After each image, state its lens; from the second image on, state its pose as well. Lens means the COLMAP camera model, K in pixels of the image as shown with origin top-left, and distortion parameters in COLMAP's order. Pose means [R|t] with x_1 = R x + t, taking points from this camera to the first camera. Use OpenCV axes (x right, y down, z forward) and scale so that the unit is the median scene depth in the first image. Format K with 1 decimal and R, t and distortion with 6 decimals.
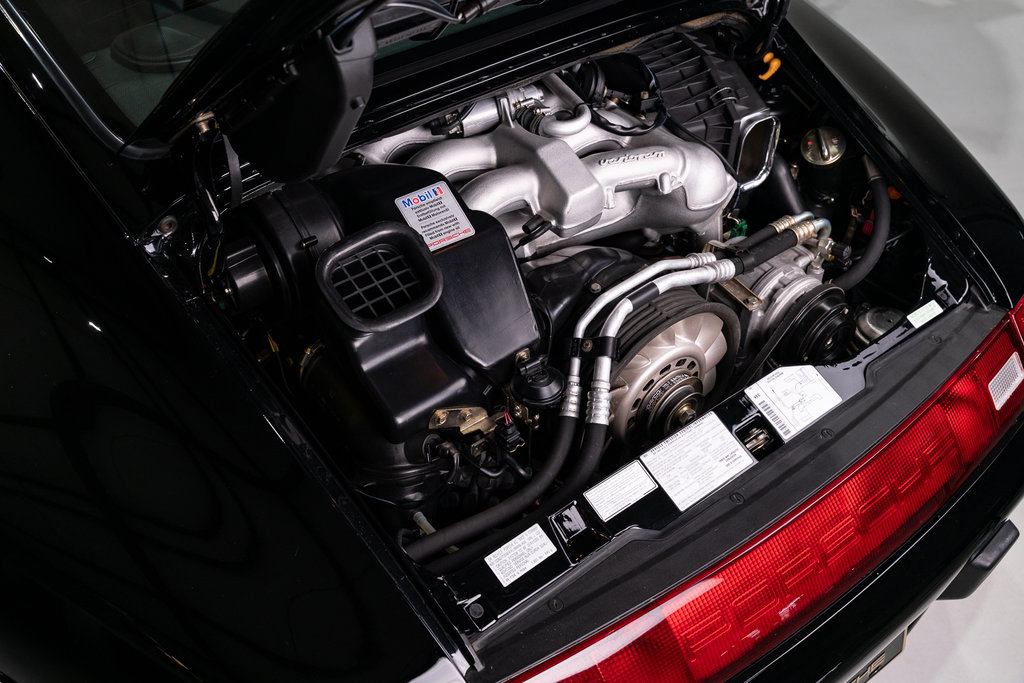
lens RADIAL K [[968.9, 0, 511.7], [0, 968.9, 333.9], [0, 0, 1]] dist [0.009327, 0.000000]
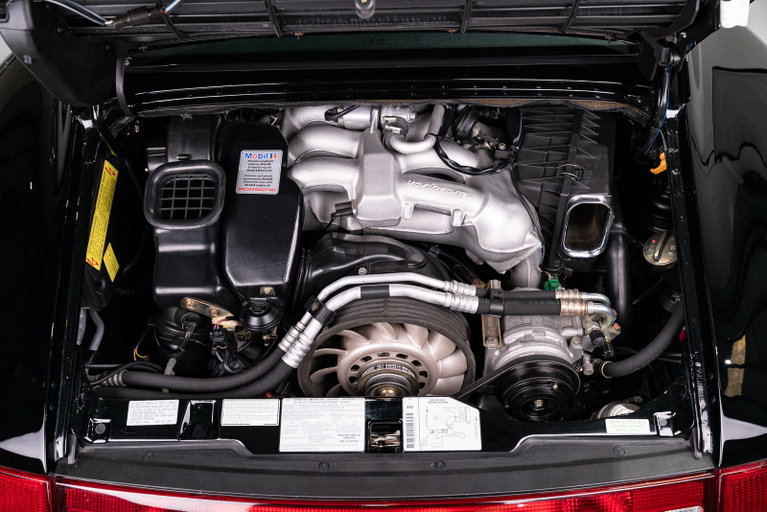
lens RADIAL K [[725.7, 0, 381.6], [0, 725.7, 255.9], [0, 0, 1]] dist [0.009327, 0.000000]
pose [[0.790411, 0.405708, -0.458968, 0.566200], [-0.397691, 0.909733, 0.119283, -0.200220], [0.465932, 0.088245, 0.880409, 0.182990]]
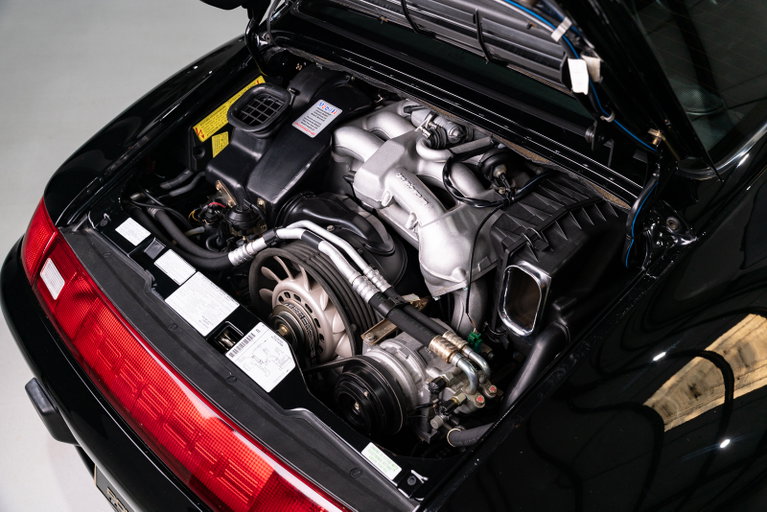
lens RADIAL K [[745.2, 0, 380.3], [0, 745.2, 259.9], [0, 0, 1]] dist [0.069543, 0.000000]
pose [[0.118709, 0.599921, -0.791204, 1.034975], [-0.697011, 0.617858, 0.363906, -0.490241], [0.707166, 0.508278, 0.491497, 0.572802]]
